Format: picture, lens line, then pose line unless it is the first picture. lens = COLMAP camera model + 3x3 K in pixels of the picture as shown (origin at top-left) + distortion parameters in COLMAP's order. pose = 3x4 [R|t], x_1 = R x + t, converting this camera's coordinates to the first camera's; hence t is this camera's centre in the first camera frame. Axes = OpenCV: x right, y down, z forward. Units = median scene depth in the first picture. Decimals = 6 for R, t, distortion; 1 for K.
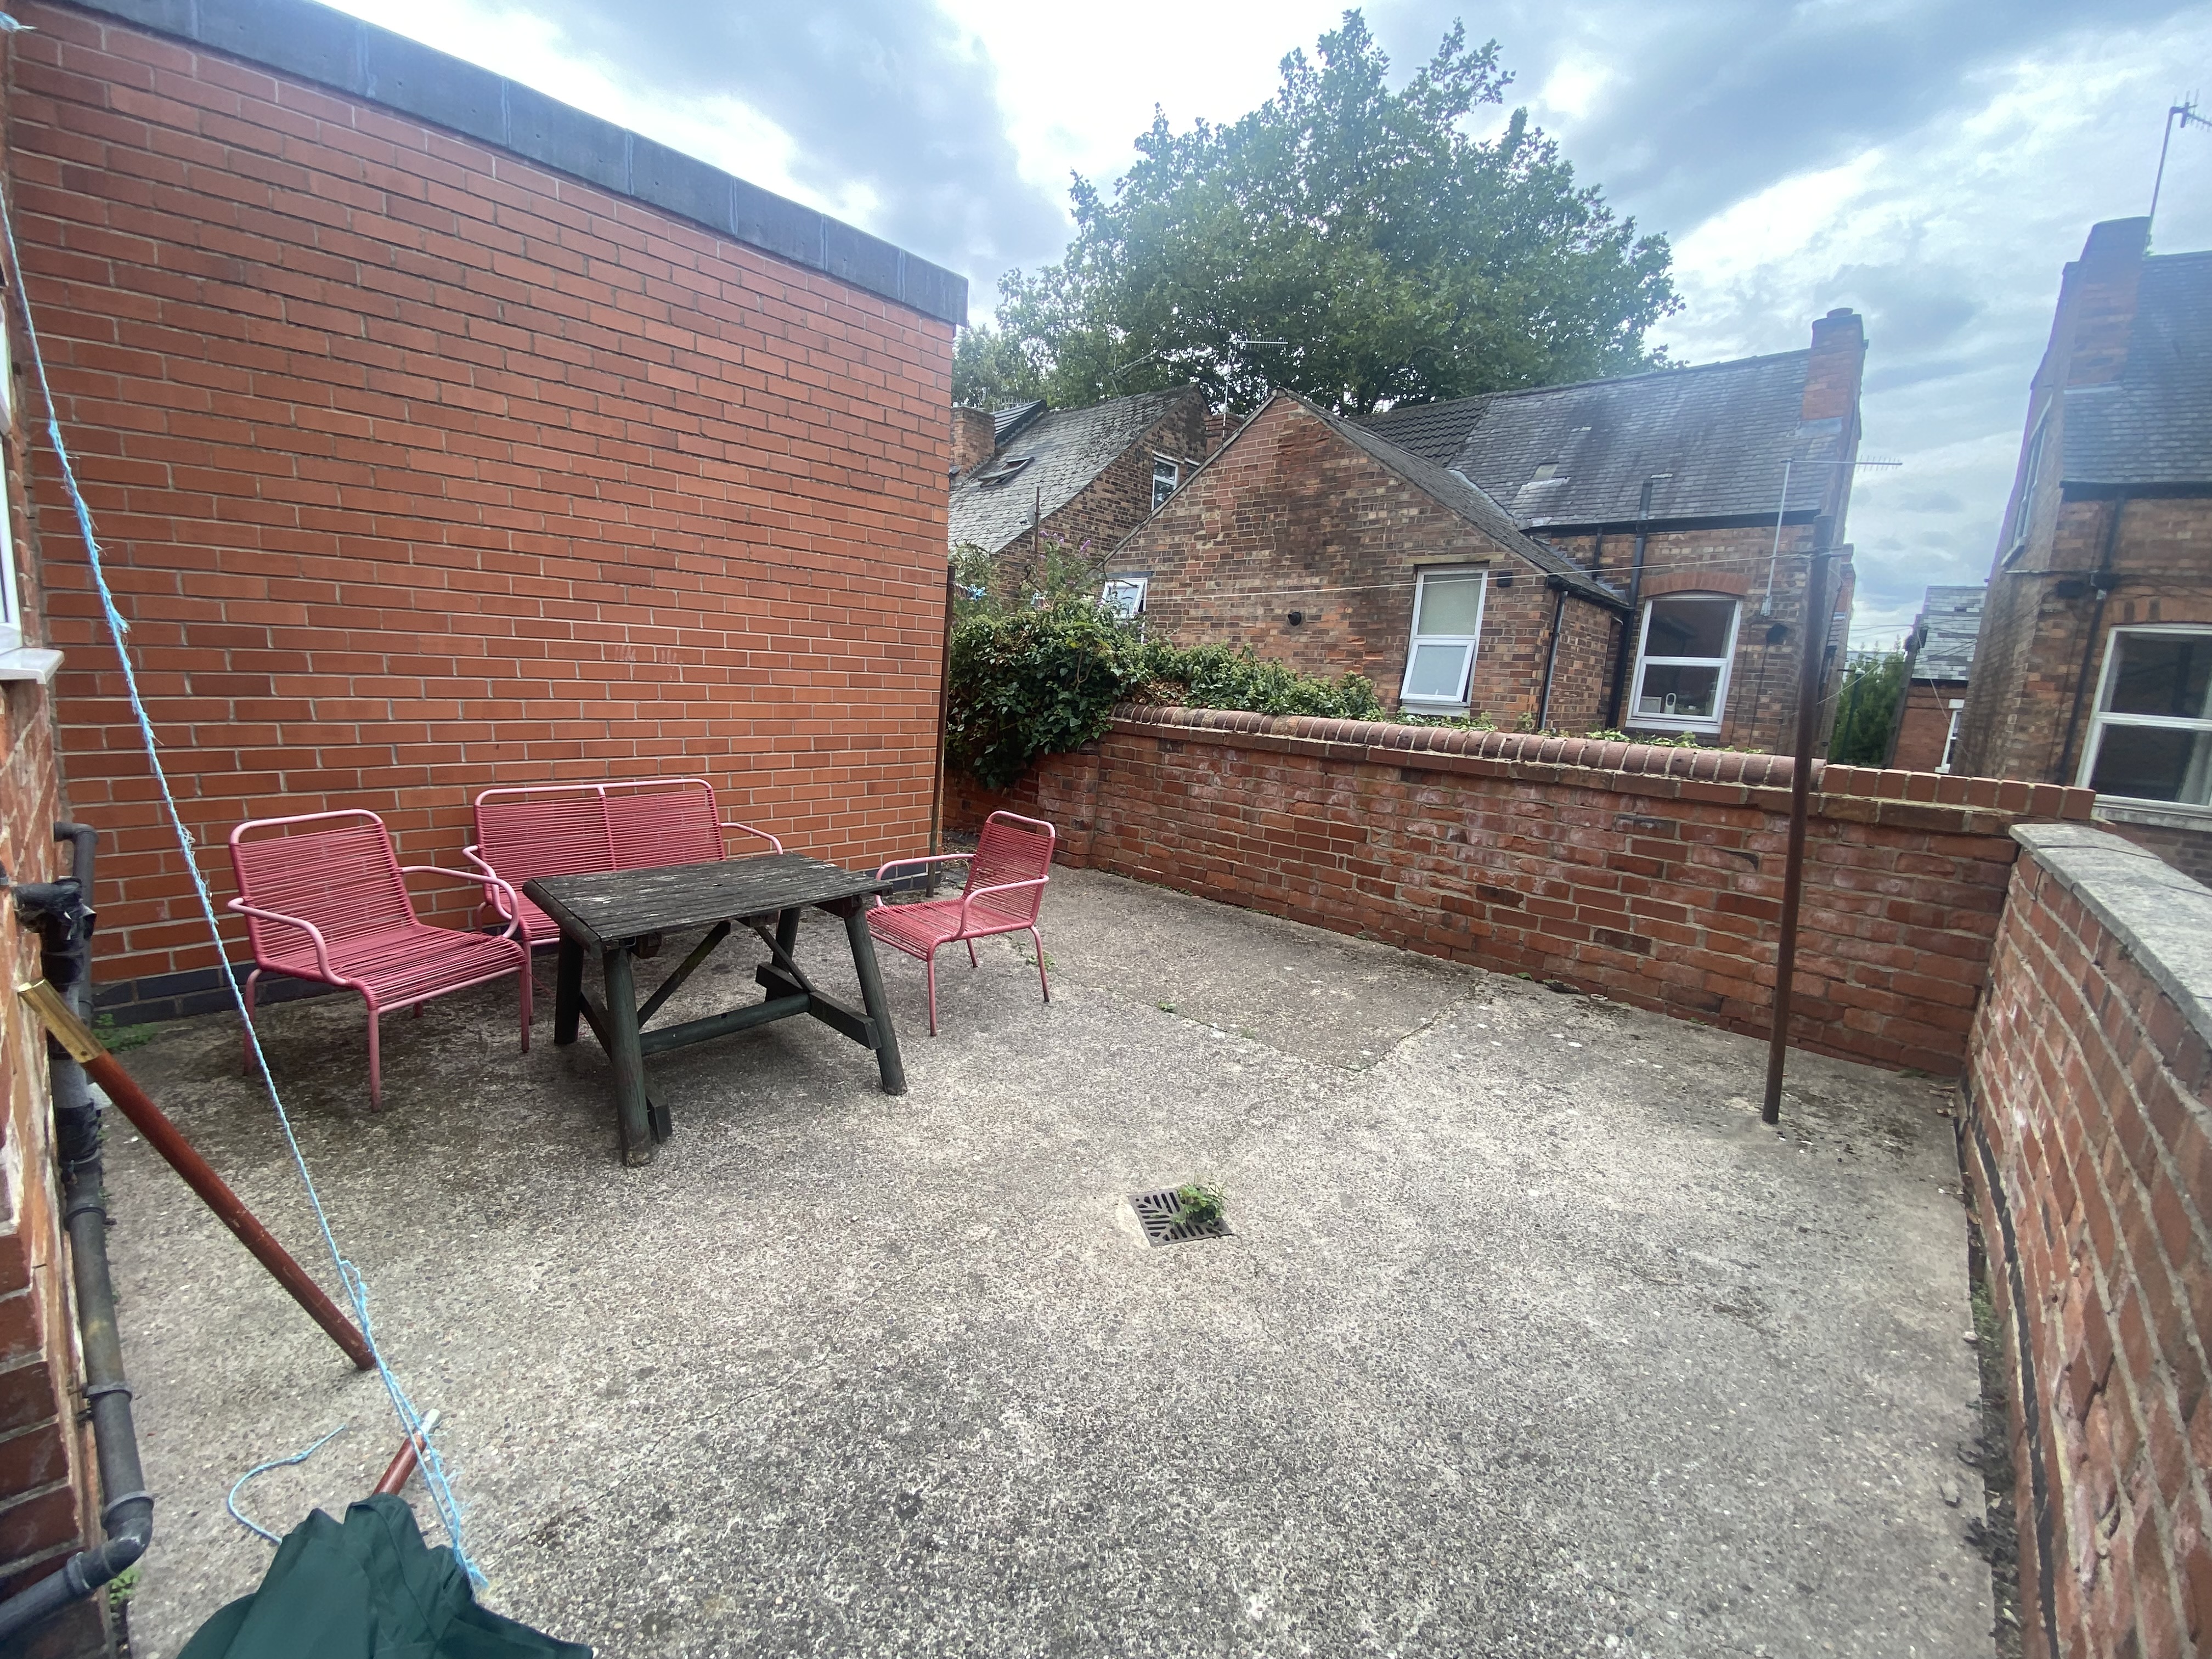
lens RADIAL K [[899.2, 0, 1106.0], [0, 899.2, 829.5], [0, 0, 1]] dist [0.028785, -0.021520]
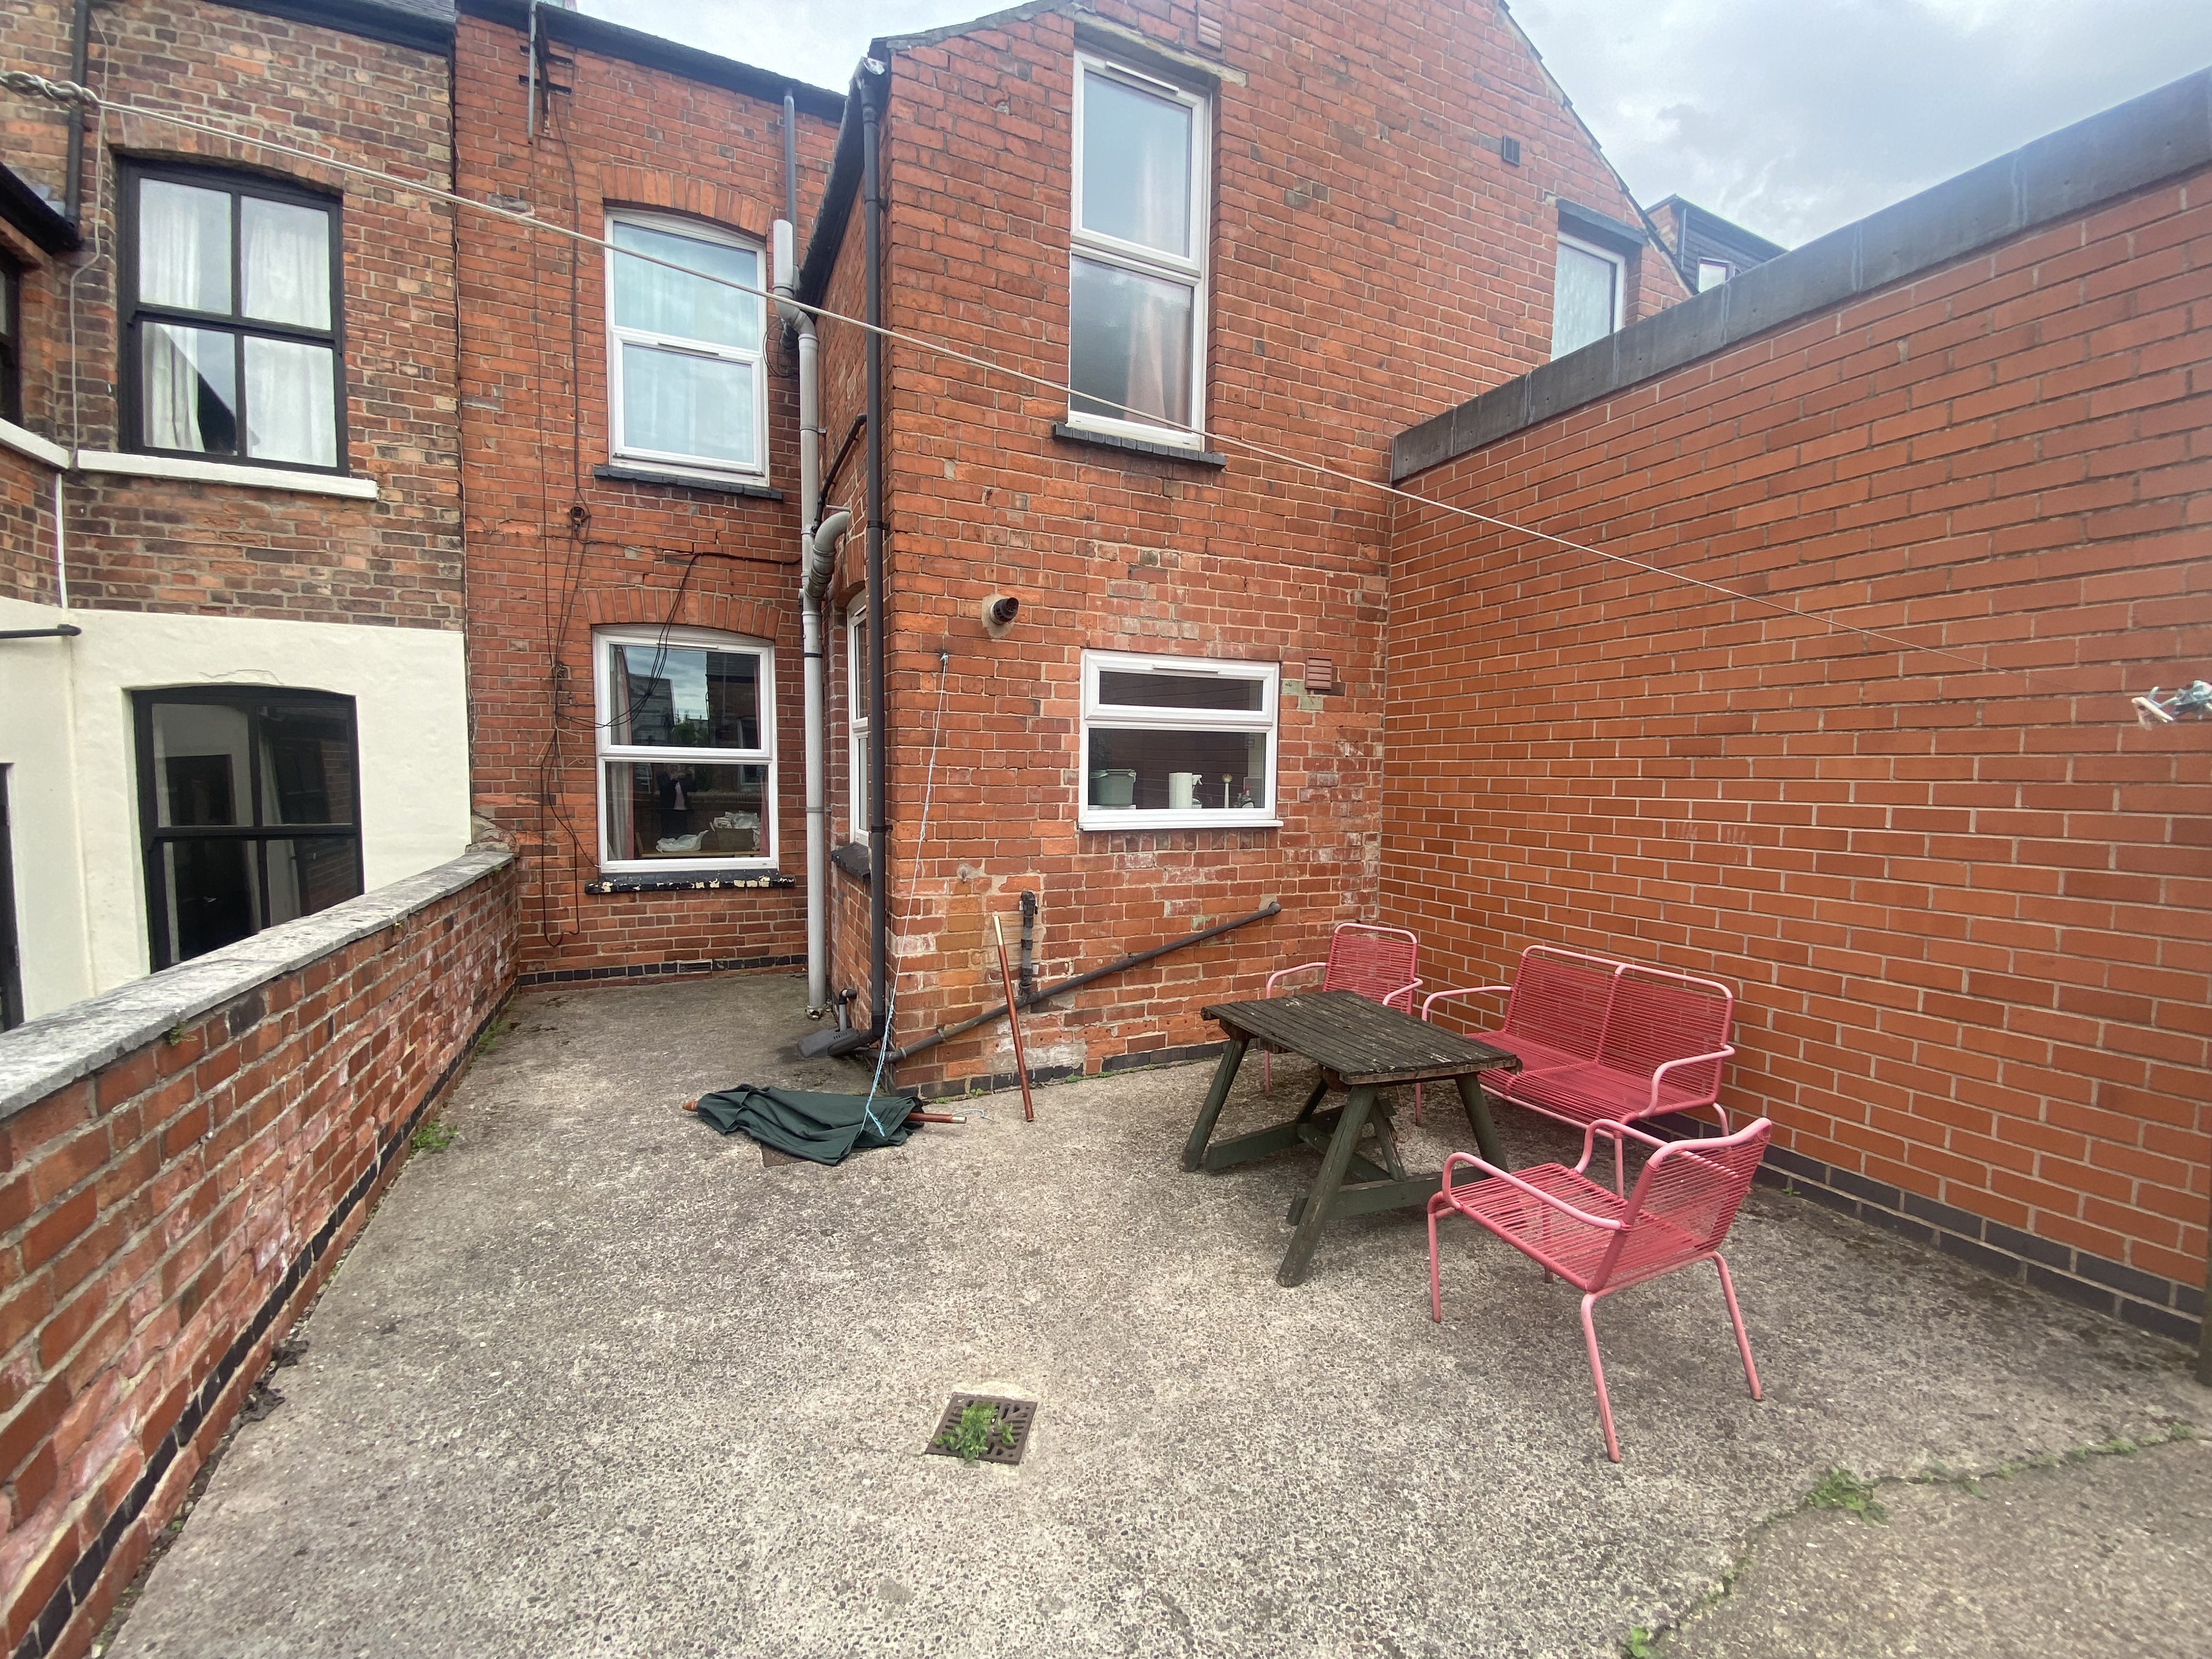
lens RADIAL K [[899.2, 0, 1106.0], [0, 899.2, 829.5], [0, 0, 1]] dist [0.028785, -0.021520]
pose [[-0.388495, 0.006559, -0.921428, 0.666922], [-0.188400, 0.978285, 0.086397, -0.204289], [0.901985, 0.207162, -0.378823, 1.019157]]
